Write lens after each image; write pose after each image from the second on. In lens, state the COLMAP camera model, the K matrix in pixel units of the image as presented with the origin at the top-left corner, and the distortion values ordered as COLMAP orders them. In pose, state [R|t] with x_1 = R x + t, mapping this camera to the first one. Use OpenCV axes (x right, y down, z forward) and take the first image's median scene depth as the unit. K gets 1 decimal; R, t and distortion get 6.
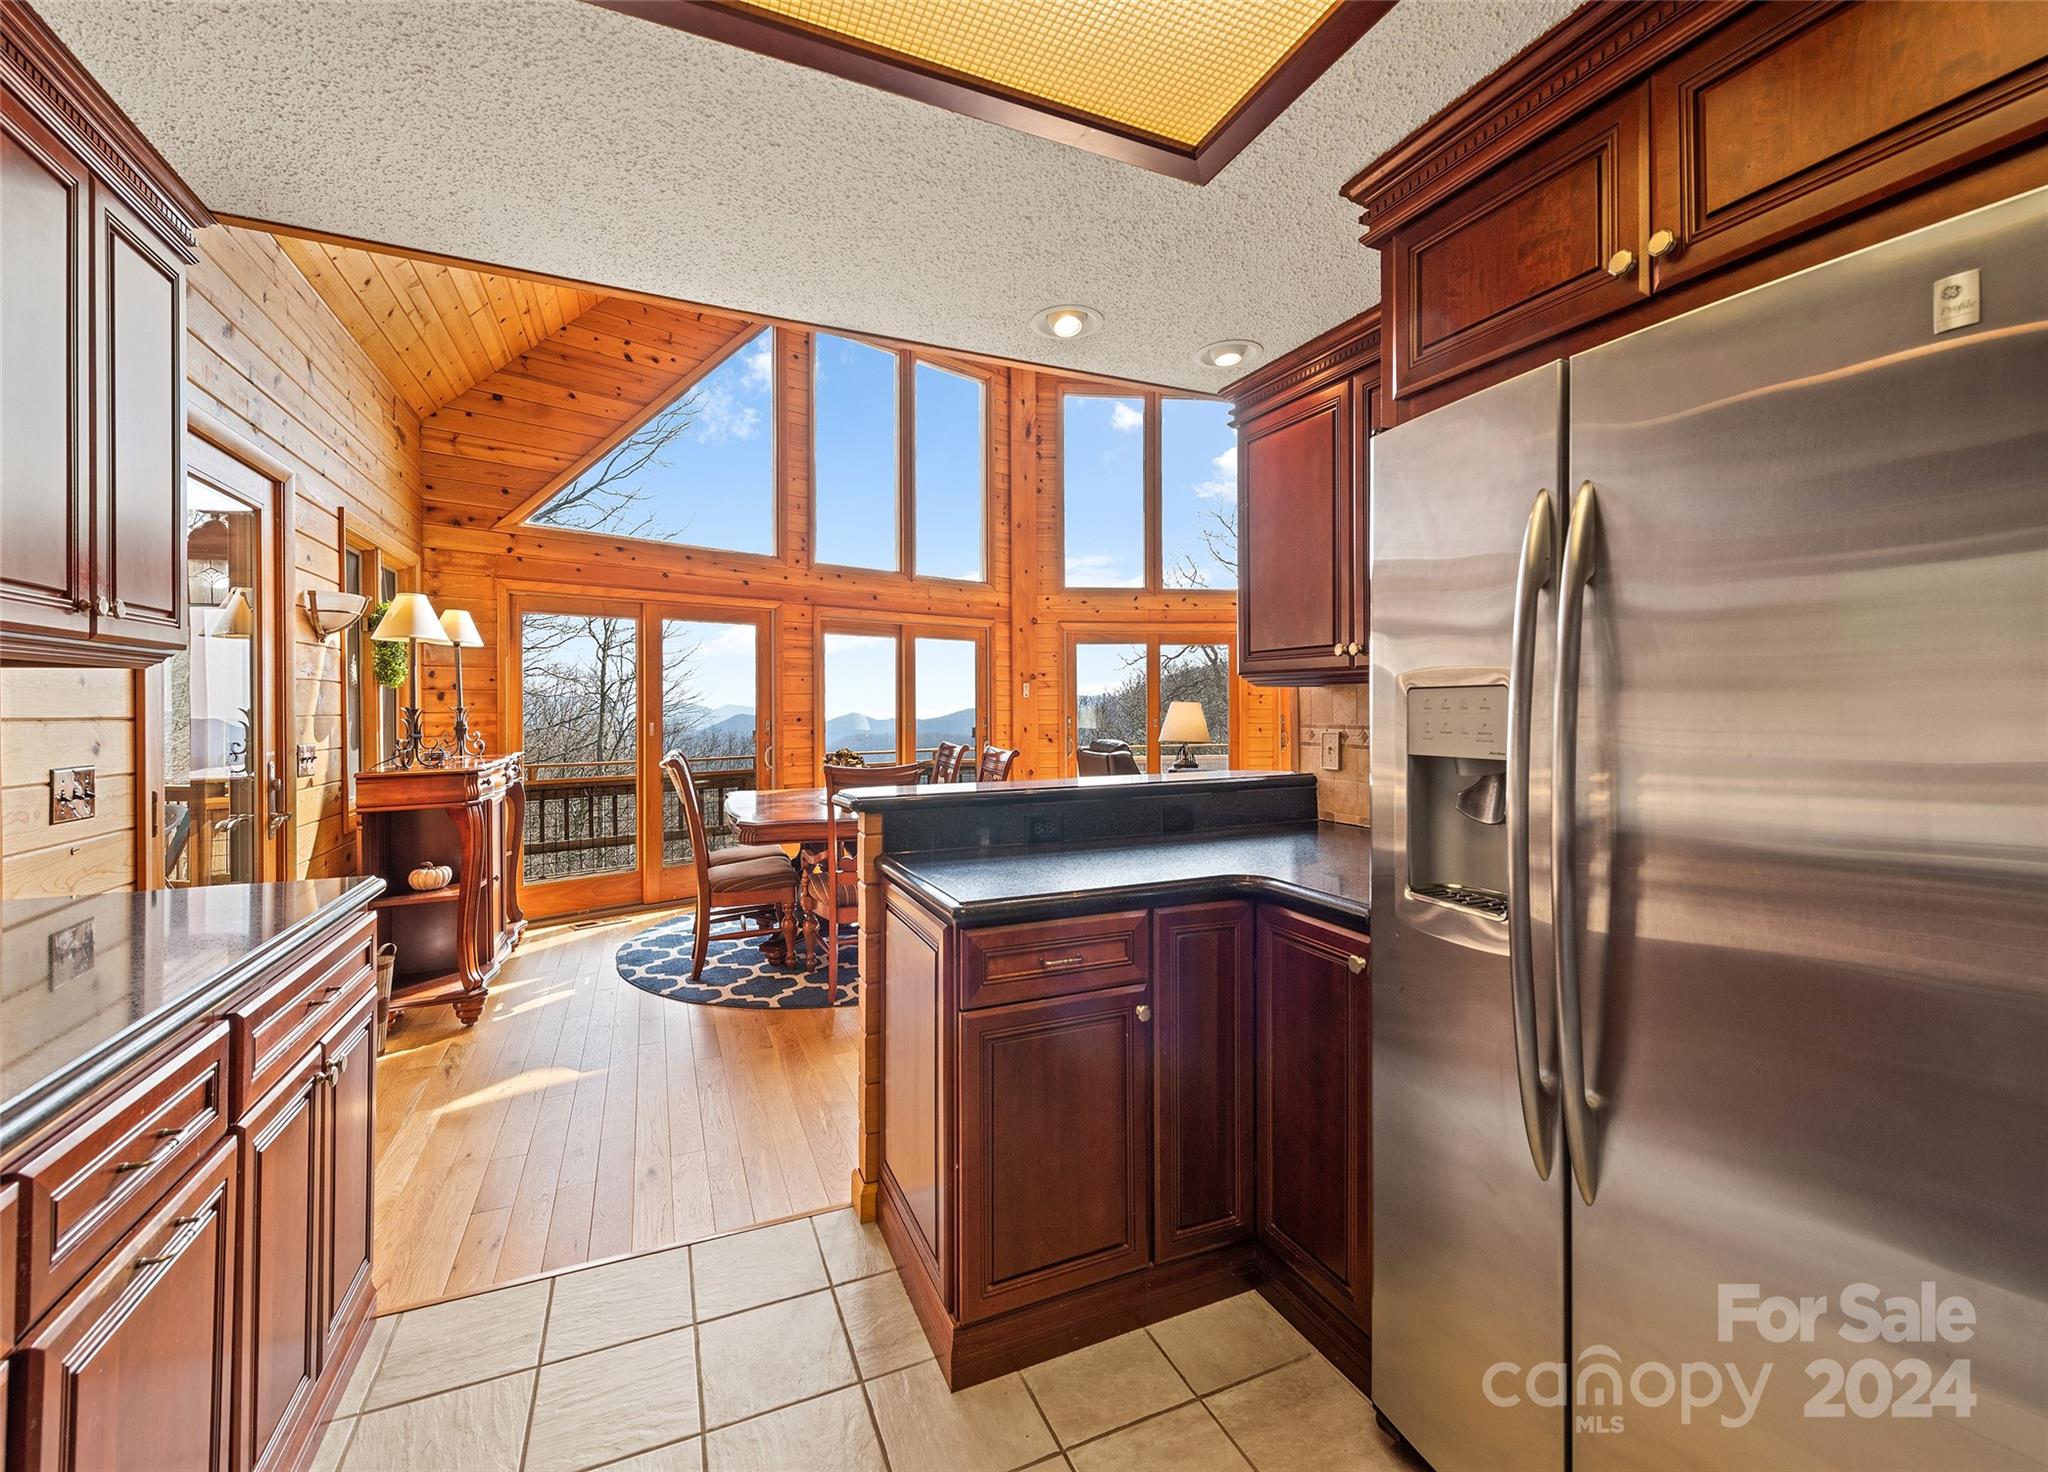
lens RADIAL K [[842.3, 0, 1005.7], [0, 842.3, 705.9], [0, 0, 1]] dist [-0.001913, -0.002119]
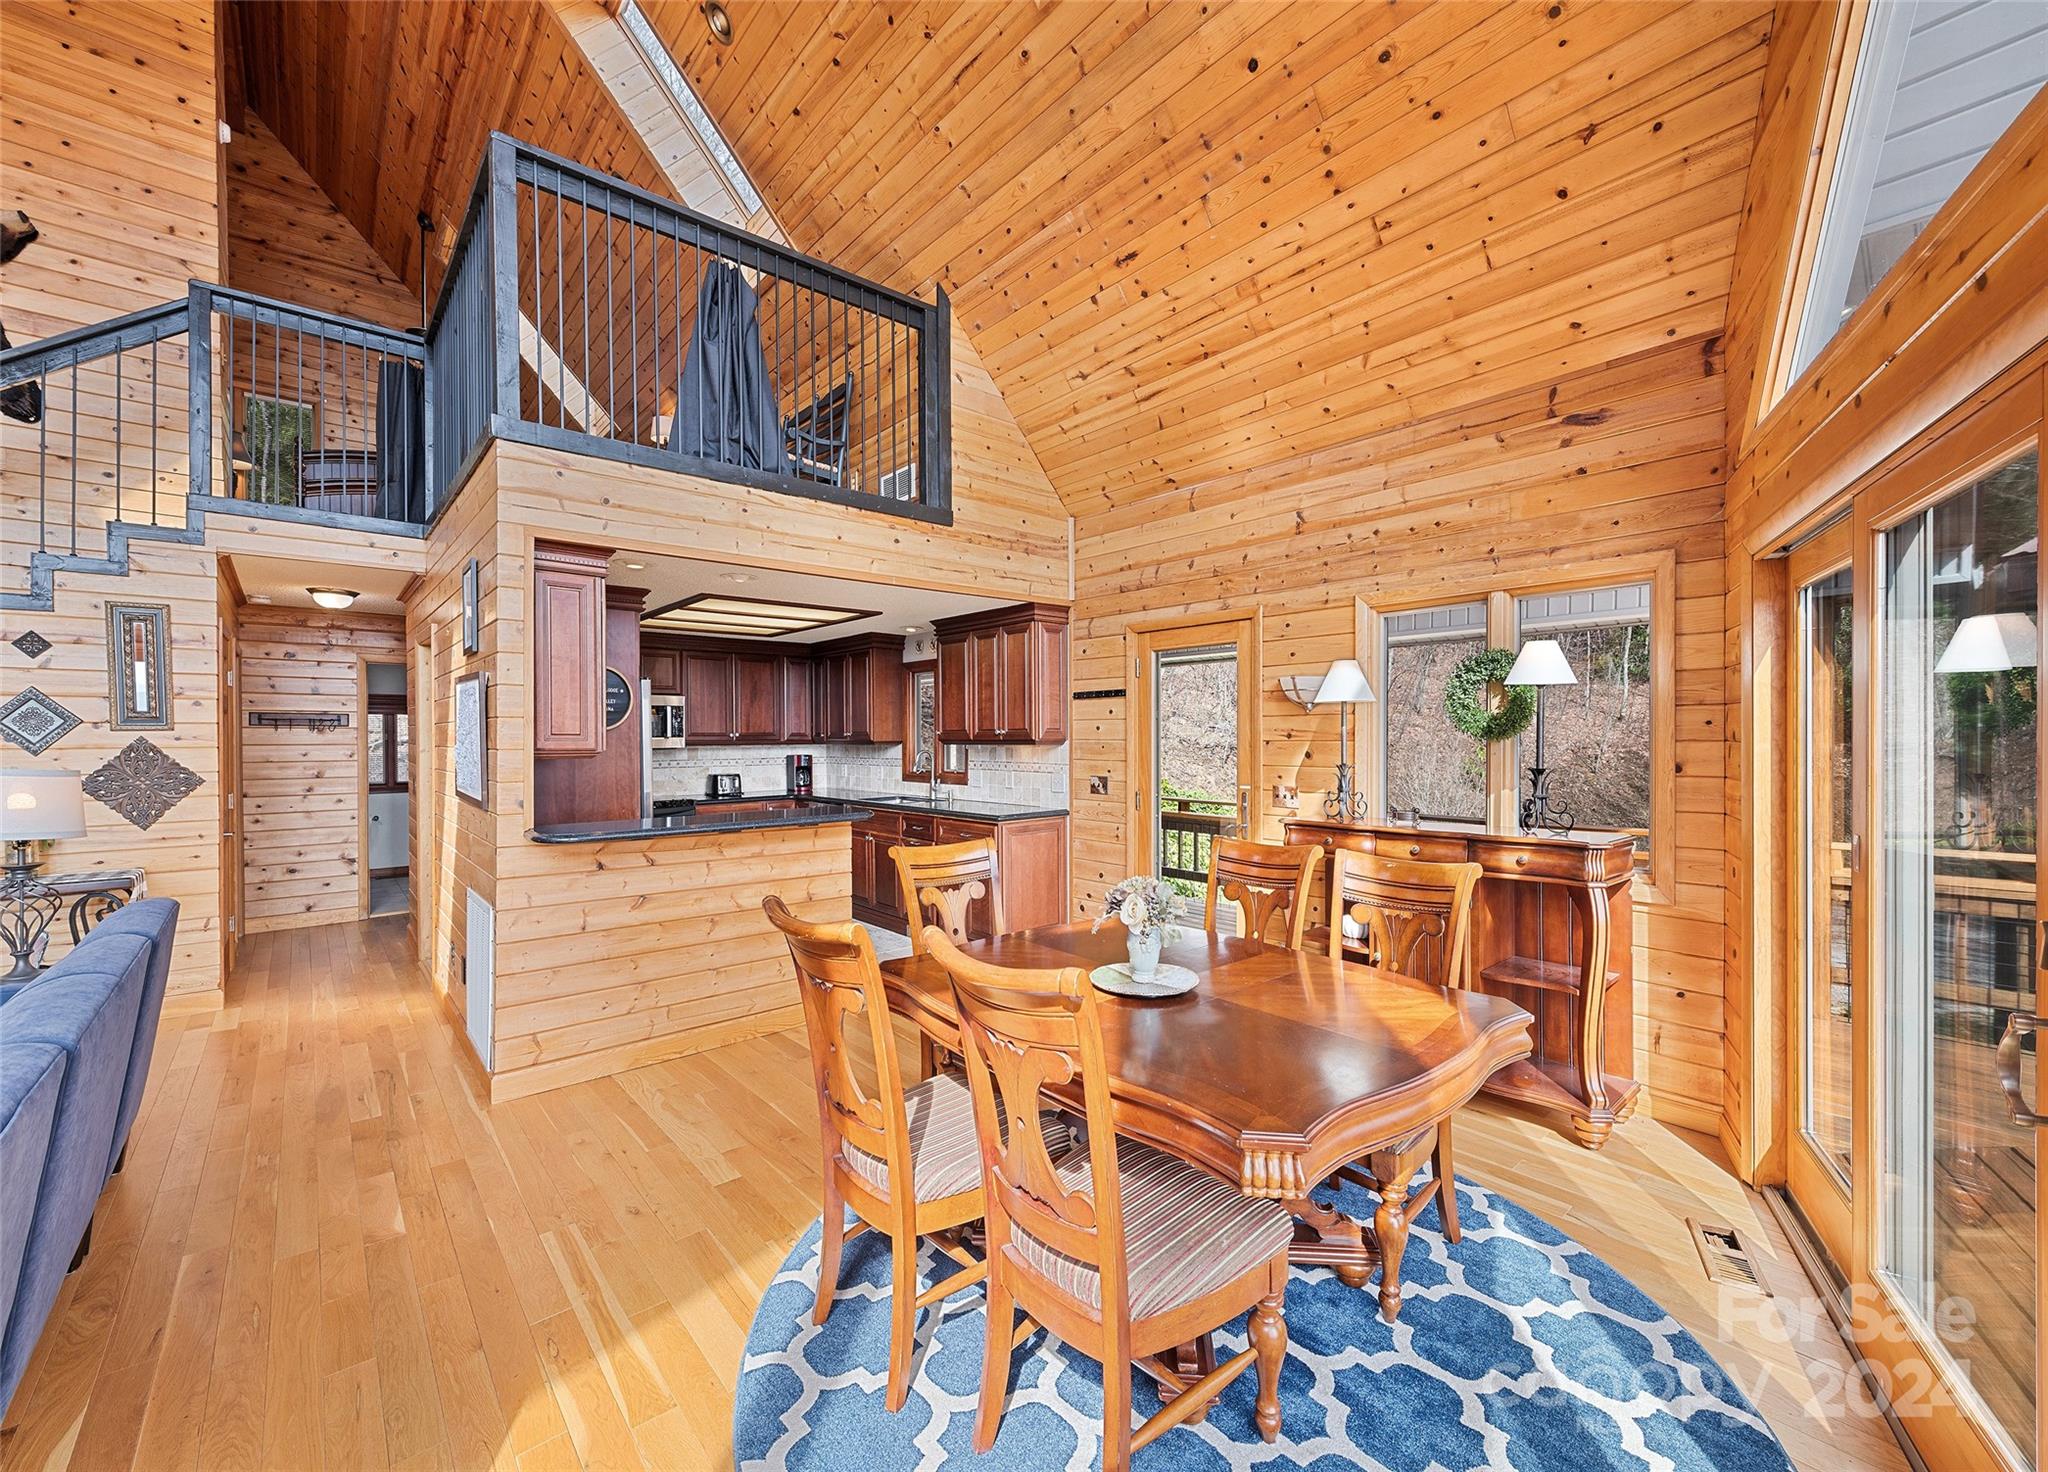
lens RADIAL K [[797.3, 0, 1024.7], [0, 797.3, 744.5], [0, 0, 1]] dist [0.007486, -0.001960]
pose [[-0.948603, 0.012724, -0.316212, 0.019487], [0.009999, 0.999898, 0.010238, -0.027345], [0.316310, 0.006550, -0.948633, 1.371313]]
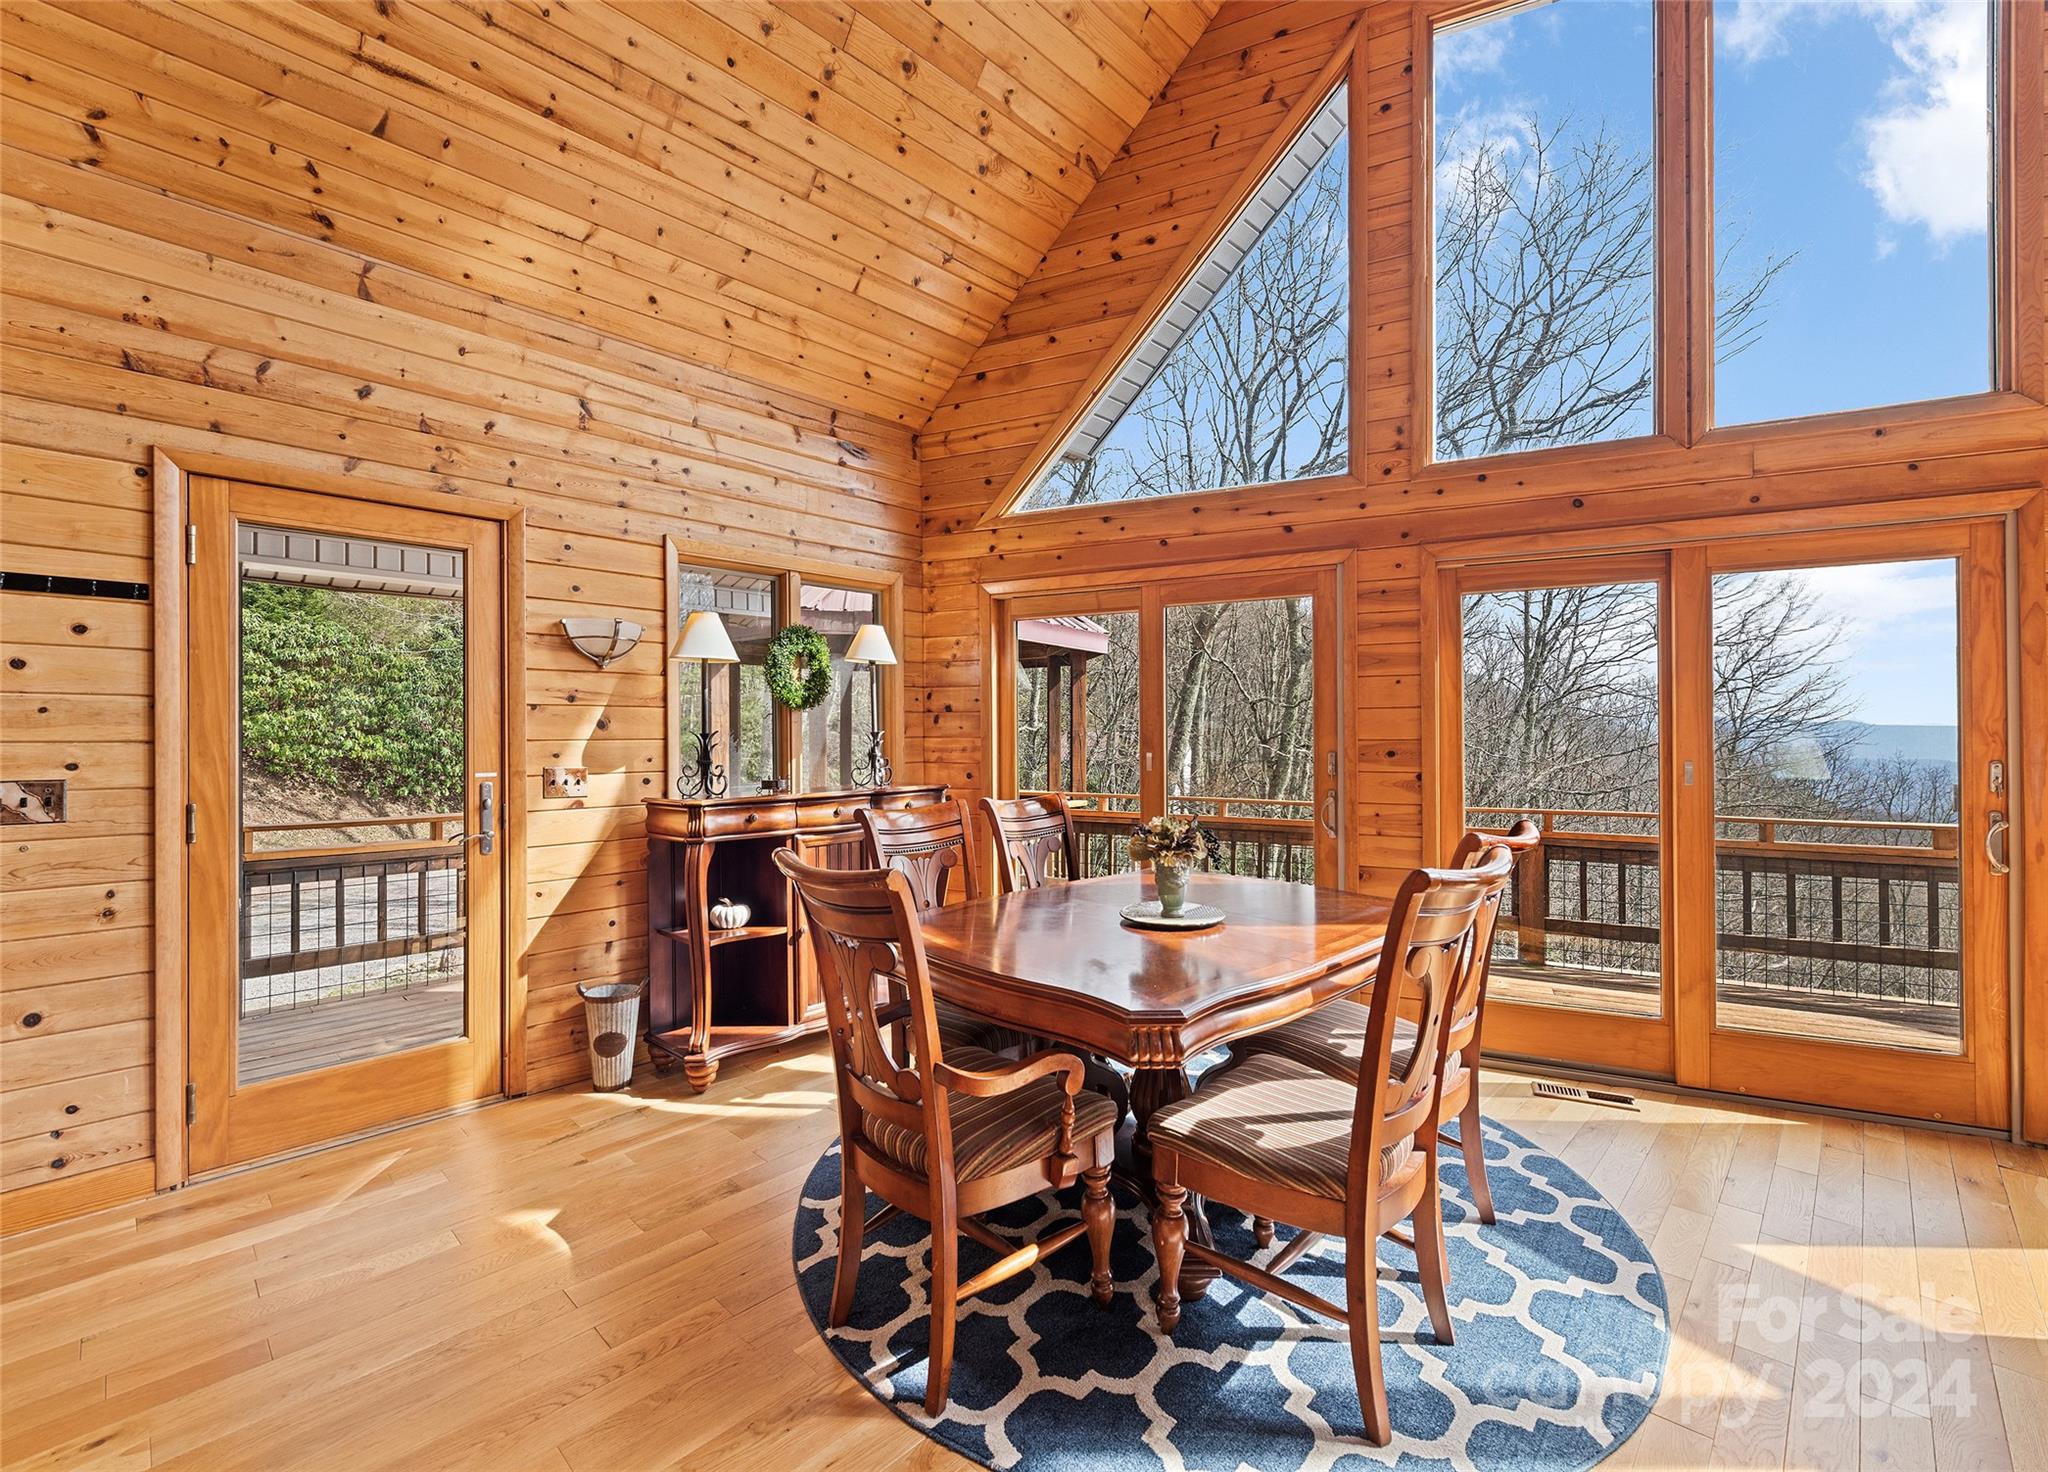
lens RADIAL K [[868.8, 0, 1013.7], [0, 868.8, 731.3], [0, 0, 1]] dist [0.005044, -0.002092]
pose [[0.386238, -0.001048, -0.922399, 0.244798], [0.002438, 0.999997, -0.000115, 0.001559], [0.922396, -0.002205, 0.386239, 0.697693]]
